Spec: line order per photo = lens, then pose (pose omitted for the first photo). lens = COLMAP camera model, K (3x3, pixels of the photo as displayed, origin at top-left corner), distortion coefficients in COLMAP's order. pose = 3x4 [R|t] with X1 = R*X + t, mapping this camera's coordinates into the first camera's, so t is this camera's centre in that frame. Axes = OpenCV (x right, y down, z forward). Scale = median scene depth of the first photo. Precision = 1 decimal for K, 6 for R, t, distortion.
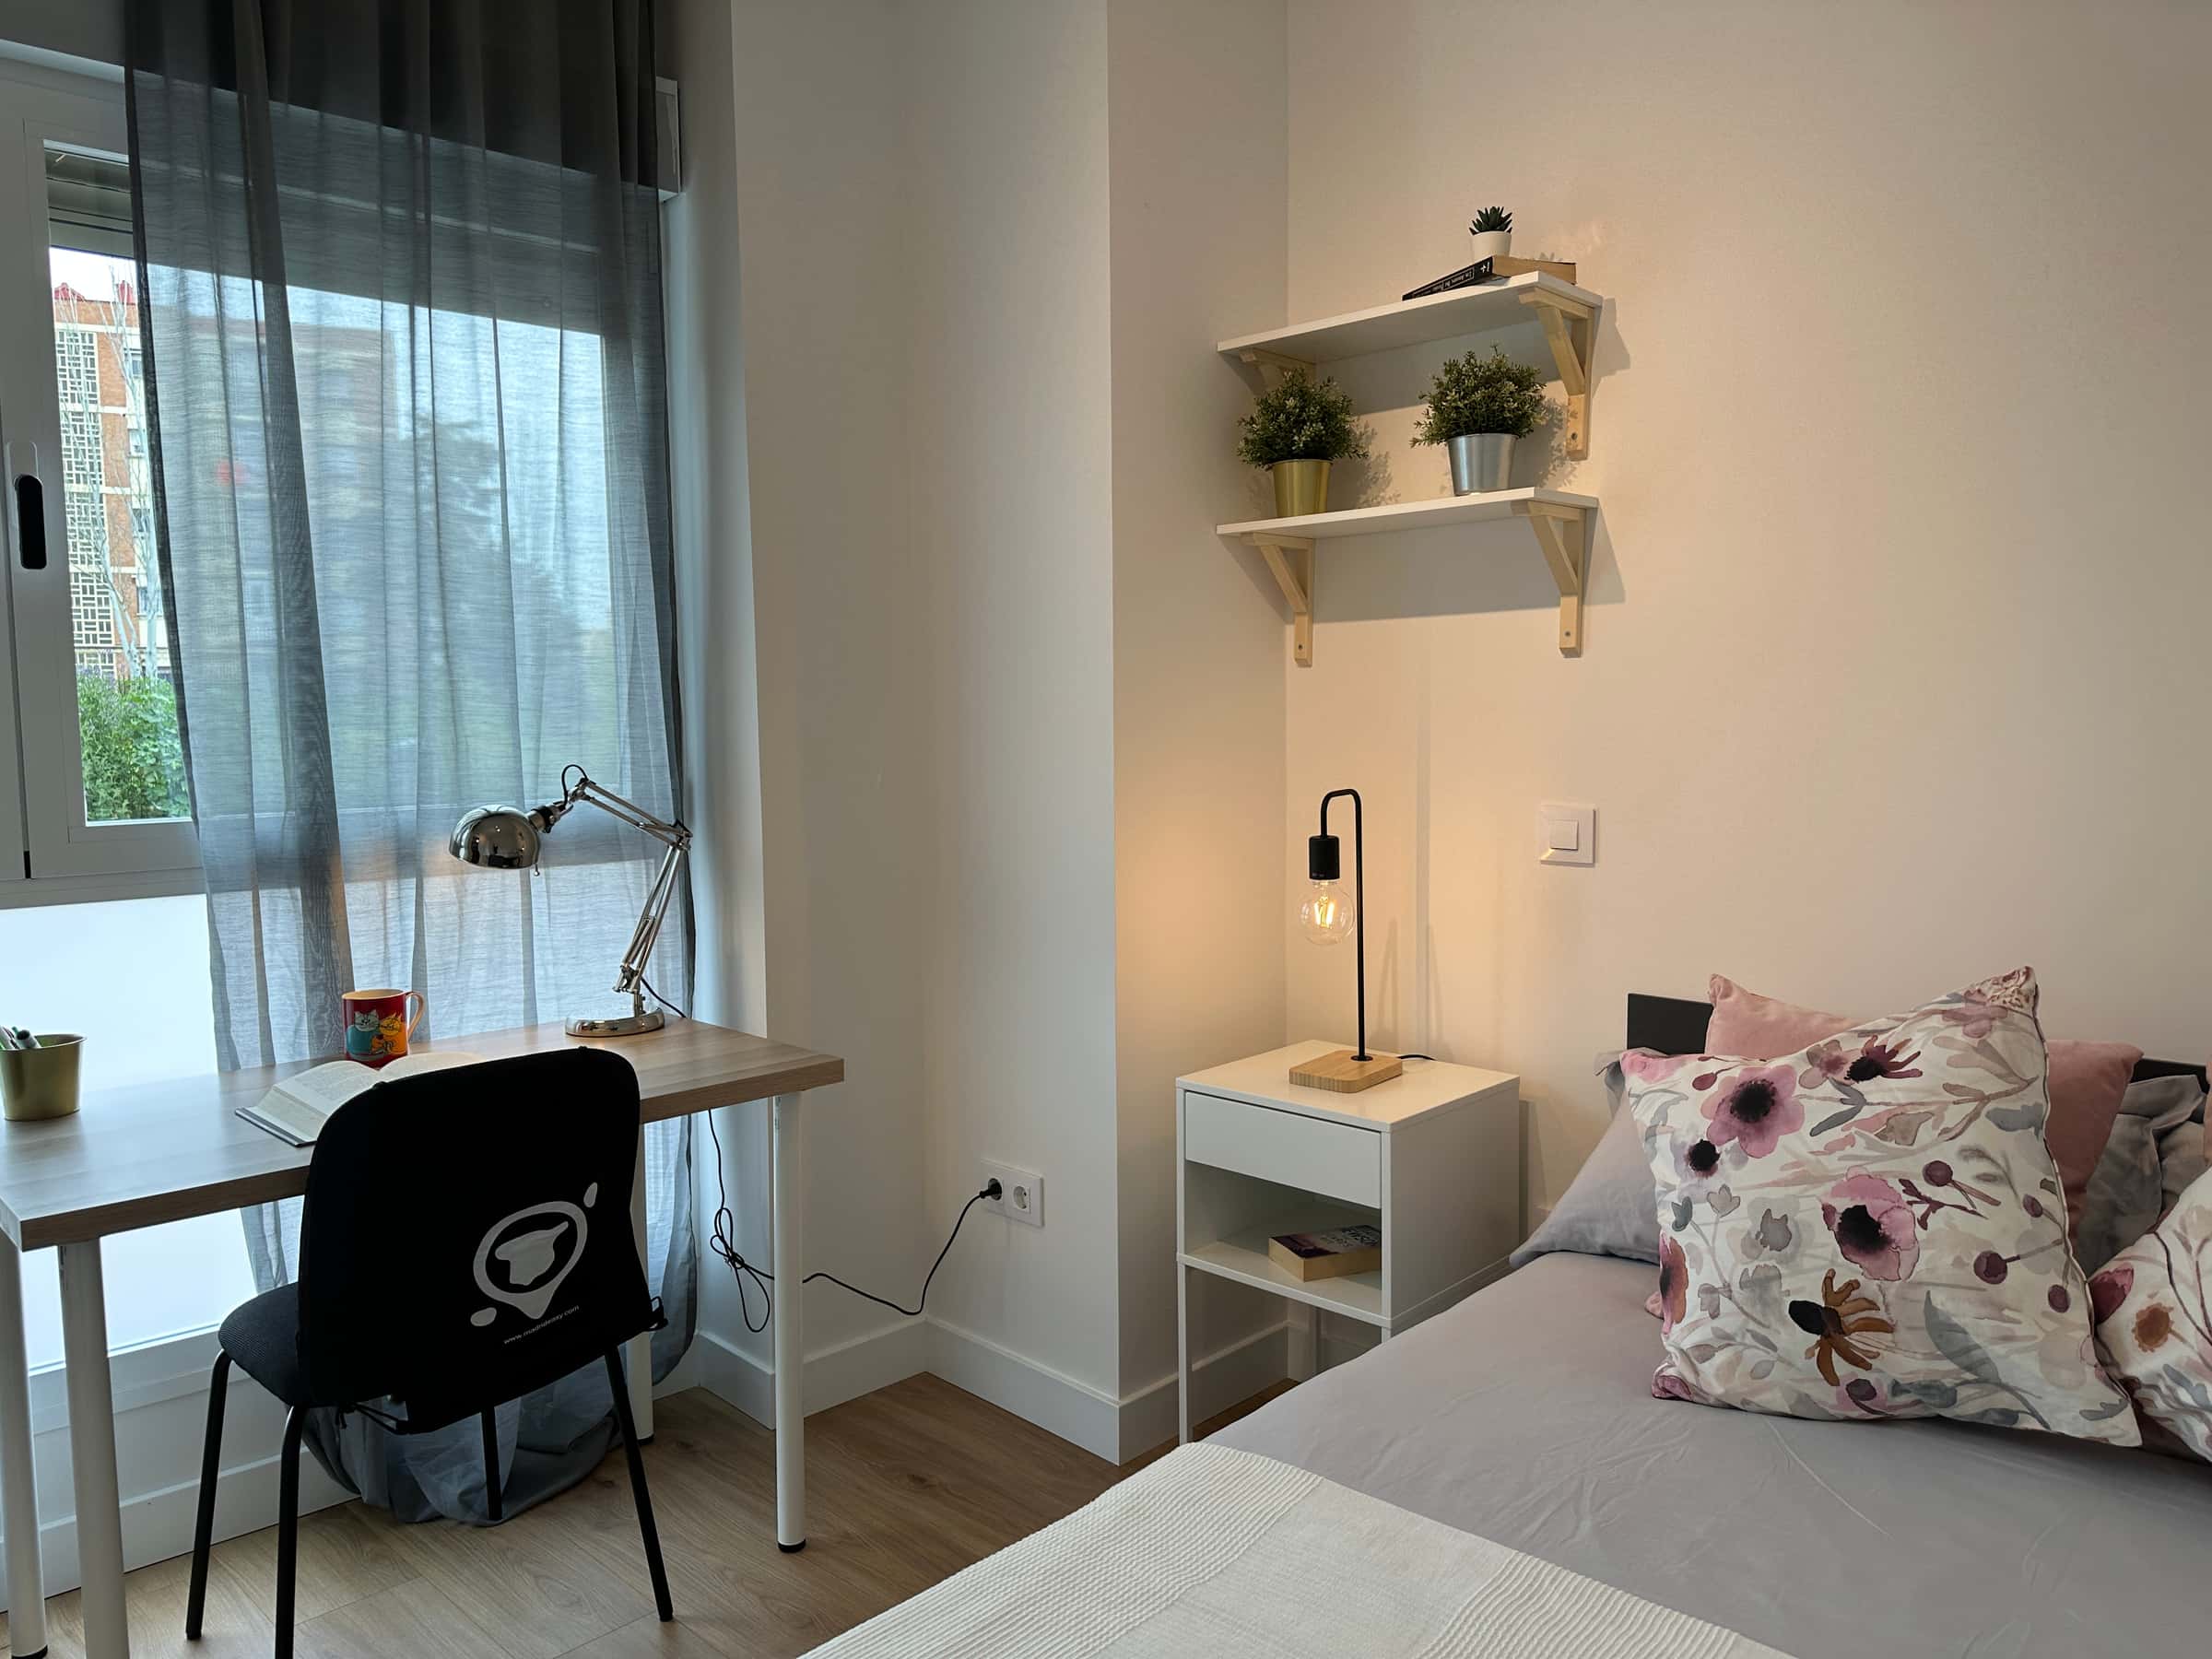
lens RADIAL K [[1615.7, 0, 1106.0], [0, 1615.7, 829.5], [0, 0, 1]] dist [0.137173, -0.188001]
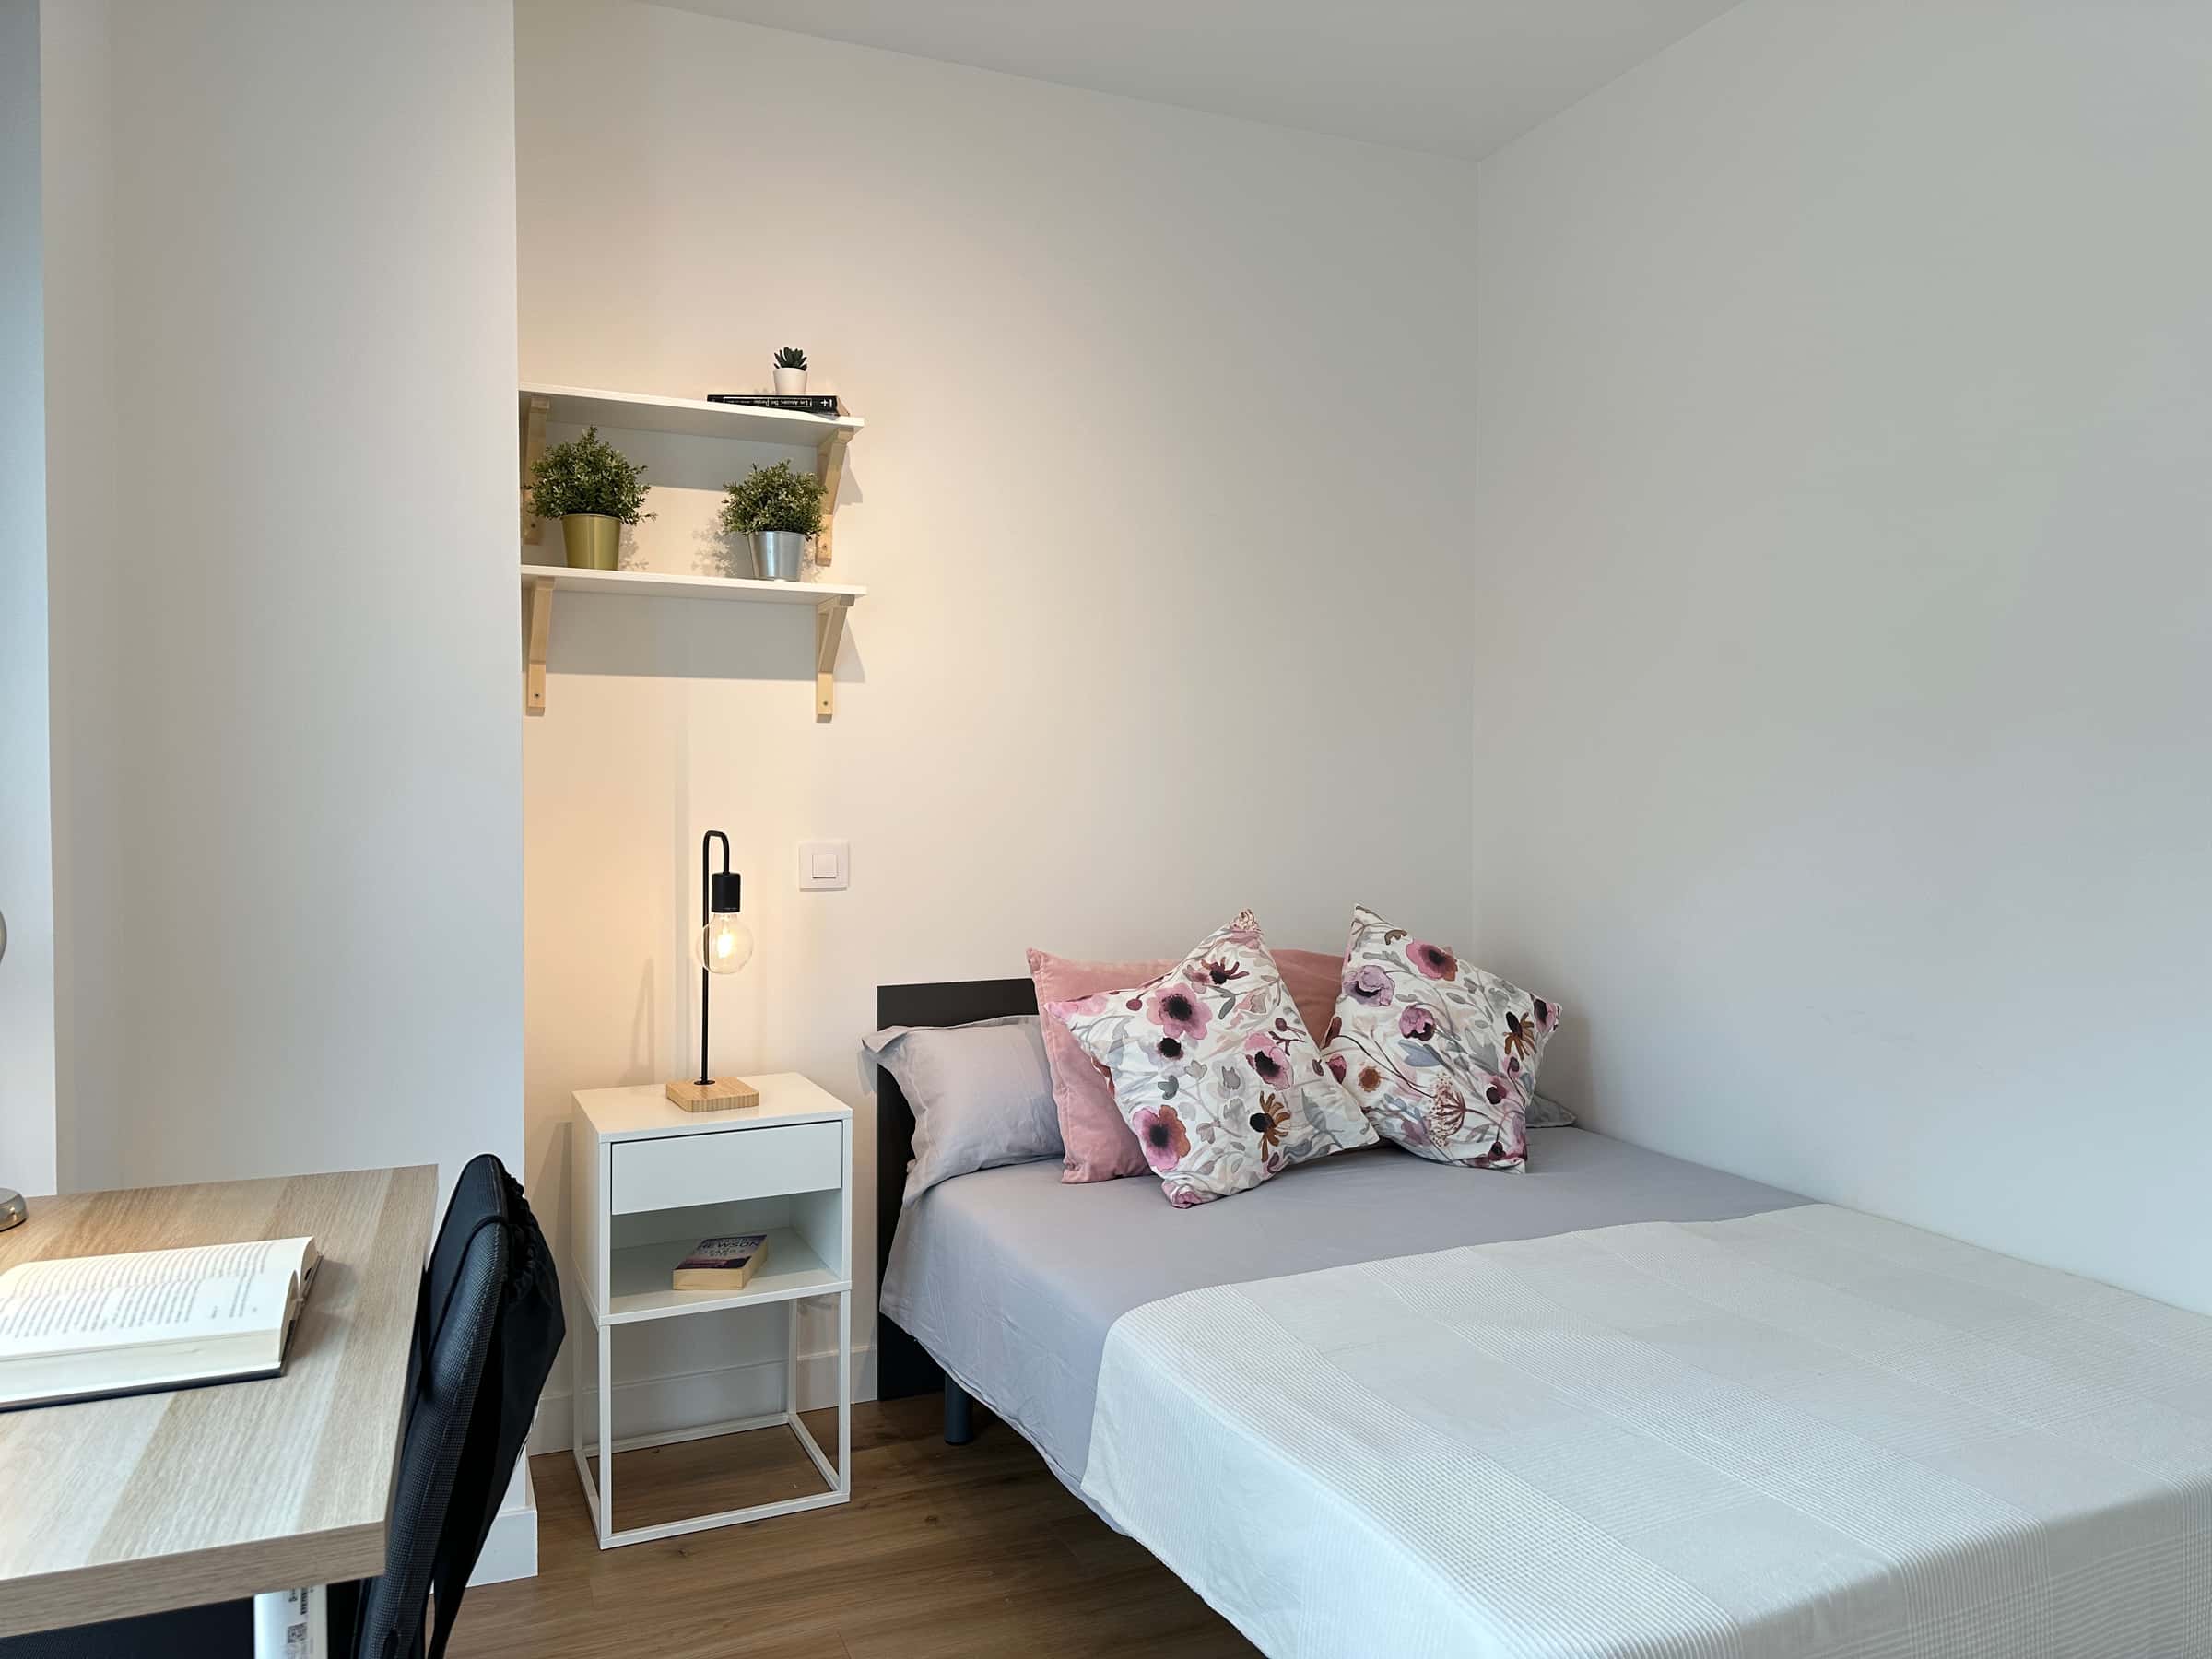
lens RADIAL K [[1615.7, 0, 1106.0], [0, 1615.7, 829.5], [0, 0, 1]] dist [0.137173, -0.188001]
pose [[0.360844, -0.007350, 0.932597, -1.088017], [0.071859, 0.997215, -0.019945, 0.021491], [-0.929854, 0.074213, 0.360367, 0.503540]]
